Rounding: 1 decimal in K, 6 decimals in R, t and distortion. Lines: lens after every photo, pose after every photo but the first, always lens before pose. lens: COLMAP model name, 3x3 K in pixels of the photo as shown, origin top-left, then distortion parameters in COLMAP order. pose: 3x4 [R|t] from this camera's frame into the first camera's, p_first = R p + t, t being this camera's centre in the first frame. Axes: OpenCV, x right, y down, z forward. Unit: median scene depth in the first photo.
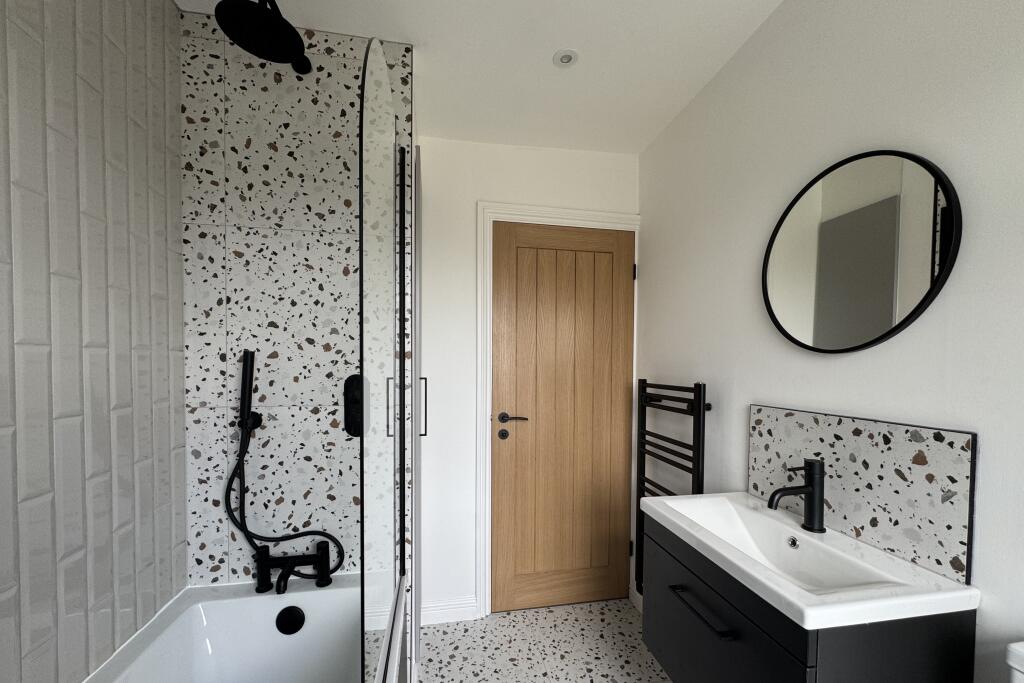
lens RADIAL K [[406.8, 0, 513.5], [0, 406.8, 372.0], [0, 0, 1]] dist [-0.002254, -0.000559]
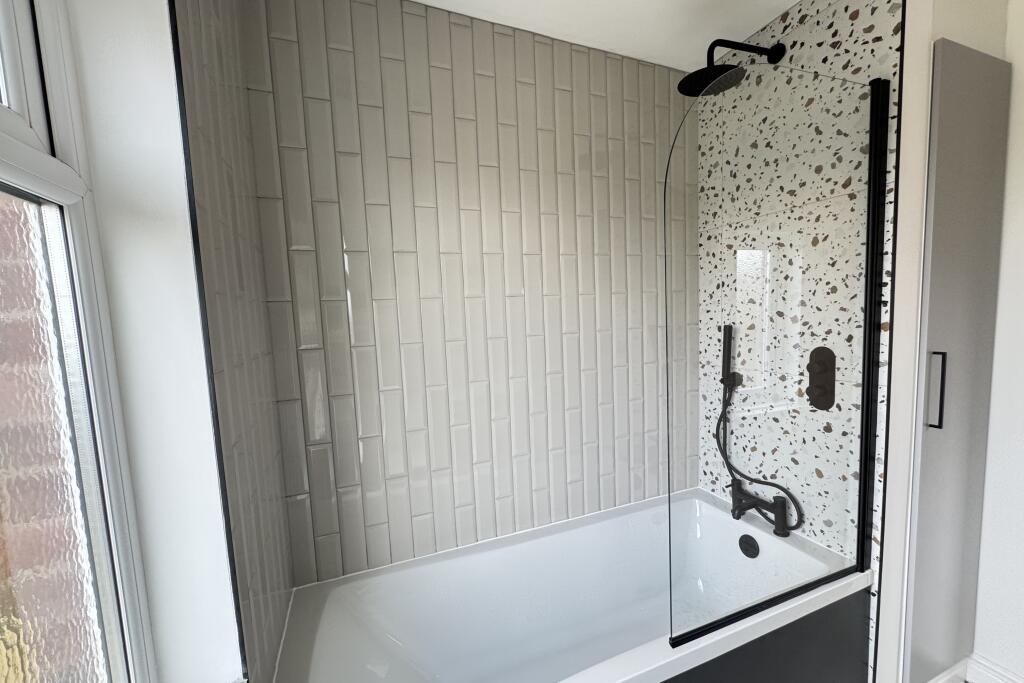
lens RADIAL K [[406.8, 0, 514.4], [0, 406.8, 352.3], [0, 0, 1]] dist [-0.002254, -0.000559]
pose [[0.186480, 0.073284, -0.979722, 0.445884], [0.022313, 0.996641, 0.078797, -0.076519], [0.982205, -0.036554, 0.184219, 0.099597]]
